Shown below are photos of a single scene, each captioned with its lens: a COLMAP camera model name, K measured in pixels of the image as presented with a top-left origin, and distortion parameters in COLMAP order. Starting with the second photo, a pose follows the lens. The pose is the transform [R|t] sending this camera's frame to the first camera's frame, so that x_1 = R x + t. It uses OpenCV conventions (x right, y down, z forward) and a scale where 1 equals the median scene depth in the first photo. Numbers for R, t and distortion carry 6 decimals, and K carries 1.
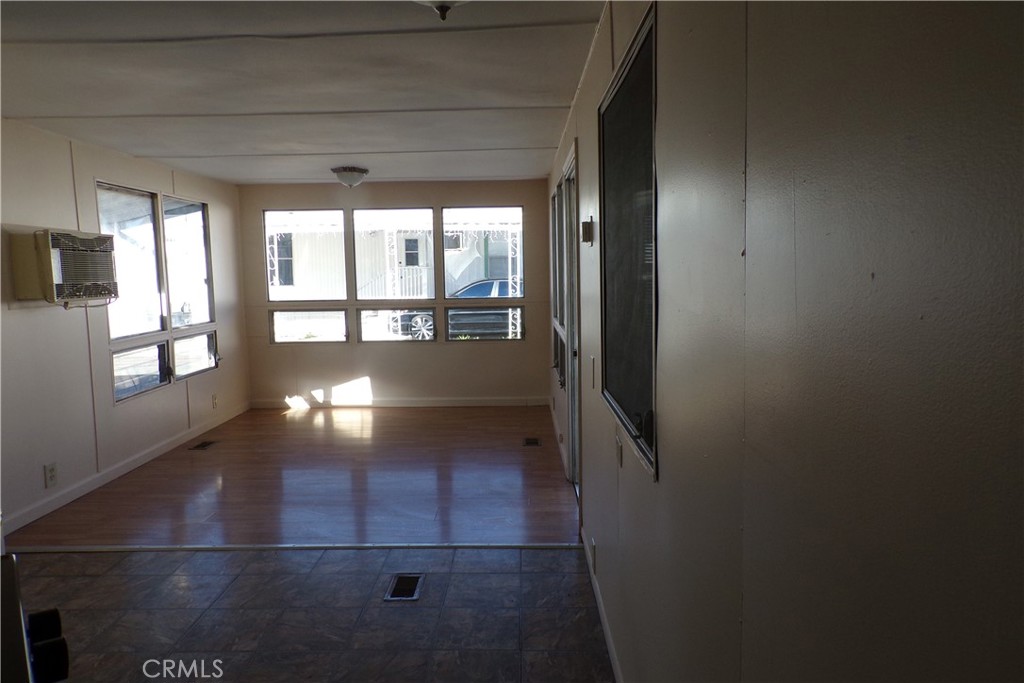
lens RADIAL K [[697.4, 0, 512.0], [0, 697.4, 341.5], [0, 0, 1]] dist [0.001129, 0.002529]
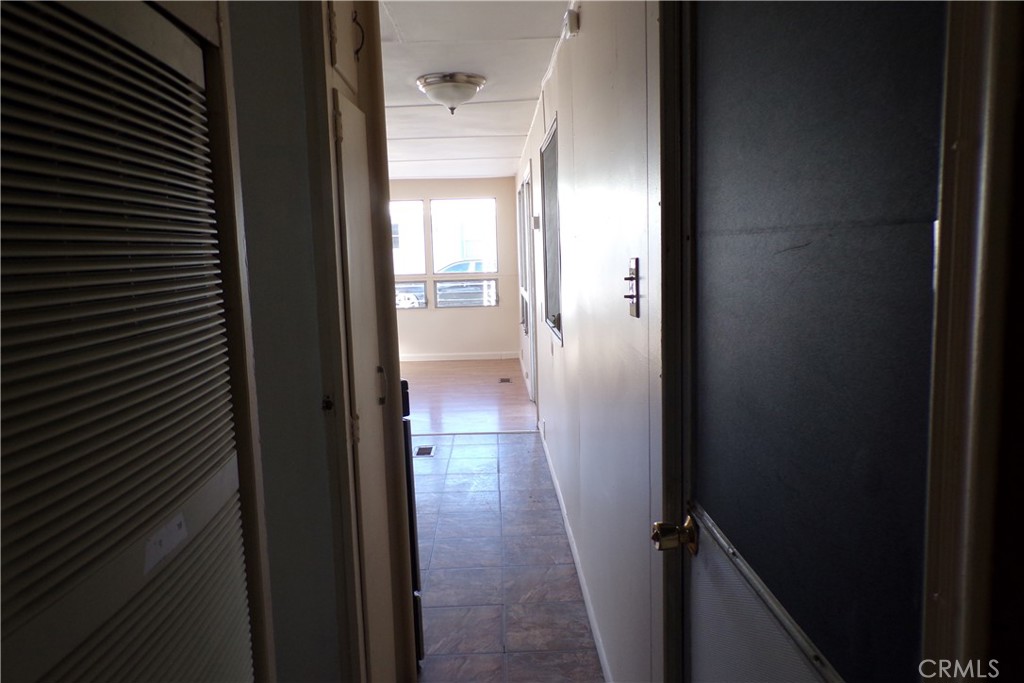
lens RADIAL K [[697.4, 0, 512.0], [0, 697.4, 341.5], [0, 0, 1]] dist [0.001129, 0.002529]
pose [[0.999202, -0.016596, 0.036317, -0.005250], [0.015680, 0.999555, 0.025359, 0.038836], [-0.036722, -0.024770, 0.999018, -0.322765]]
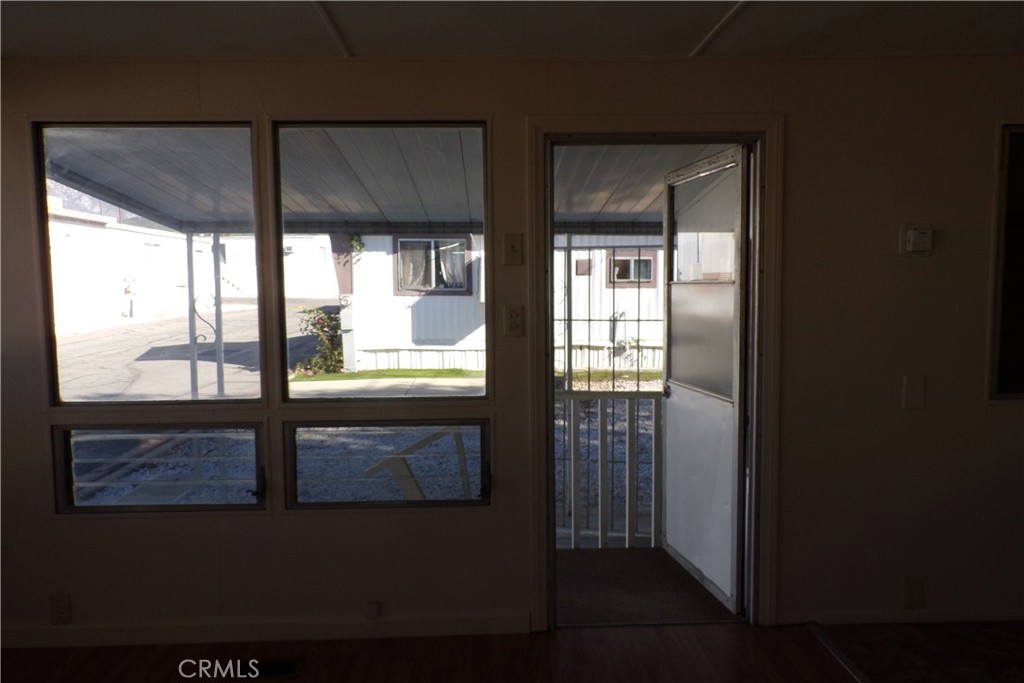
lens RADIAL K [[697.4, 0, 512.0], [0, 697.4, 341.5], [0, 0, 1]] dist [0.001129, 0.002529]
pose [[0.998109, 0.003780, 0.061358, 0.008319], [-0.002266, 0.999692, -0.024715, -0.108937], [-0.061433, 0.024529, 0.997810, 0.774777]]
